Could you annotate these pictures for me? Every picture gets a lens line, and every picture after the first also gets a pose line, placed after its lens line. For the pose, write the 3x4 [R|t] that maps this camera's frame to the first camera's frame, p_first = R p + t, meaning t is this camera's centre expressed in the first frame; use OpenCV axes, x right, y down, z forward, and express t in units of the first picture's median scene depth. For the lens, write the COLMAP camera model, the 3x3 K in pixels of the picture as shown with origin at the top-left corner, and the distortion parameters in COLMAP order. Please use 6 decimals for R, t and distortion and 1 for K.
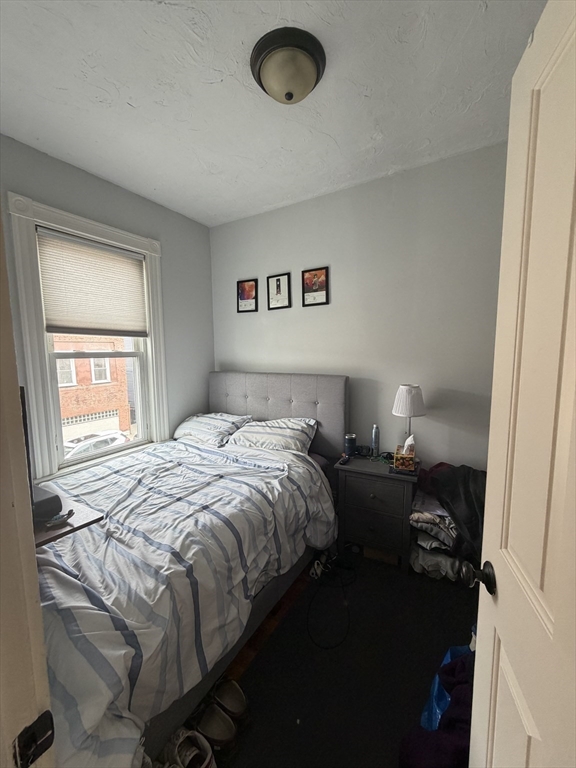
lens RADIAL K [[307.2, 0, 290.1], [0, 307.2, 382.5], [0, 0, 1]] dist [0.000007, -0.000076]
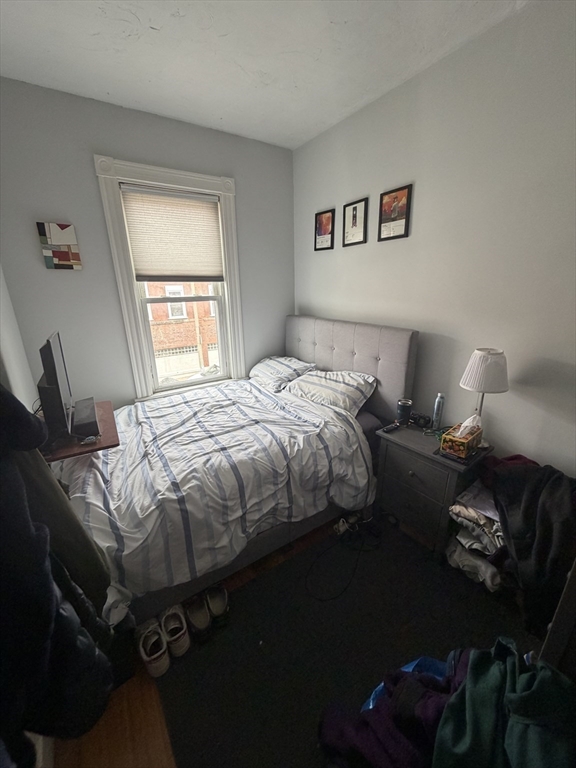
lens RADIAL K [[307.2, 0, 290.1], [0, 307.2, 382.5], [0, 0, 1]] dist [0.000007, -0.000076]
pose [[0.903965, 0.127763, -0.408073, 0.271640], [-0.038662, 0.974831, 0.219565, -0.061079], [0.425855, -0.182703, 0.886153, 0.118024]]
